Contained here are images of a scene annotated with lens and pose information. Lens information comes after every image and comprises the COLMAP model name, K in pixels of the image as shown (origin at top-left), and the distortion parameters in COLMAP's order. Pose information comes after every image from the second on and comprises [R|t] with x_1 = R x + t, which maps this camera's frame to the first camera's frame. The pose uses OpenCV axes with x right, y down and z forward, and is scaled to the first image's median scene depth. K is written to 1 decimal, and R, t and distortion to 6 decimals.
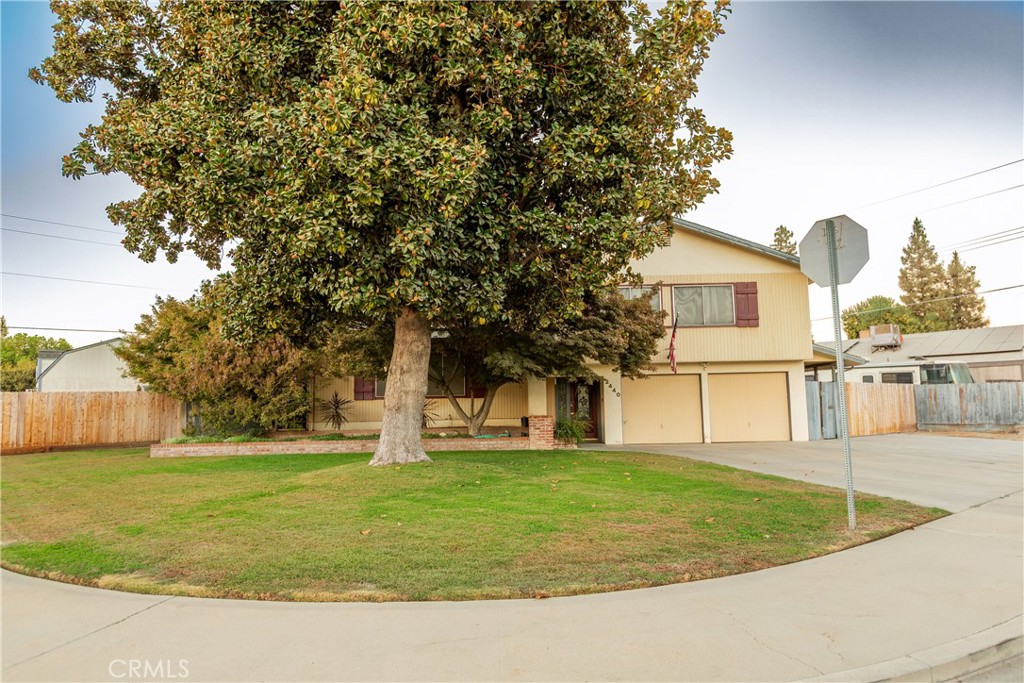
lens RADIAL K [[646.2, 0, 512.0], [0, 646.2, 341.5], [0, 0, 1]] dist [-0.002728, -0.001901]
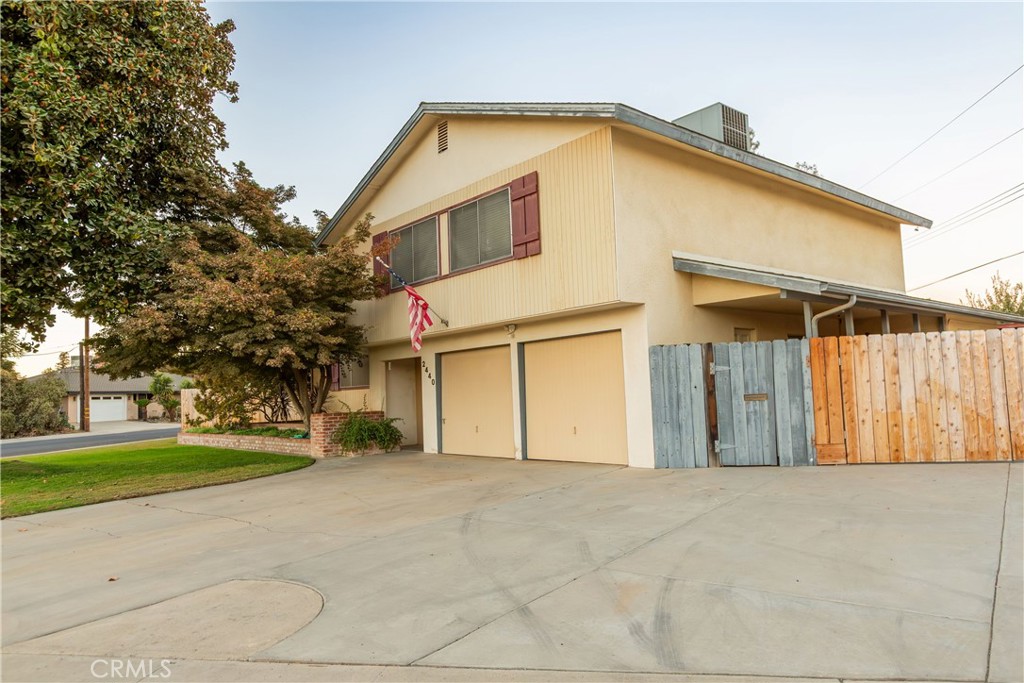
lens RADIAL K [[680.4, 0, 512.0], [0, 680.4, 341.5], [0, 0, 1]] dist [0.000436, -0.000615]
pose [[0.661778, -0.066146, -0.746776, 0.674153], [0.104120, 0.994556, 0.004176, 0.039373], [0.742435, -0.080518, 0.665062, 0.509332]]
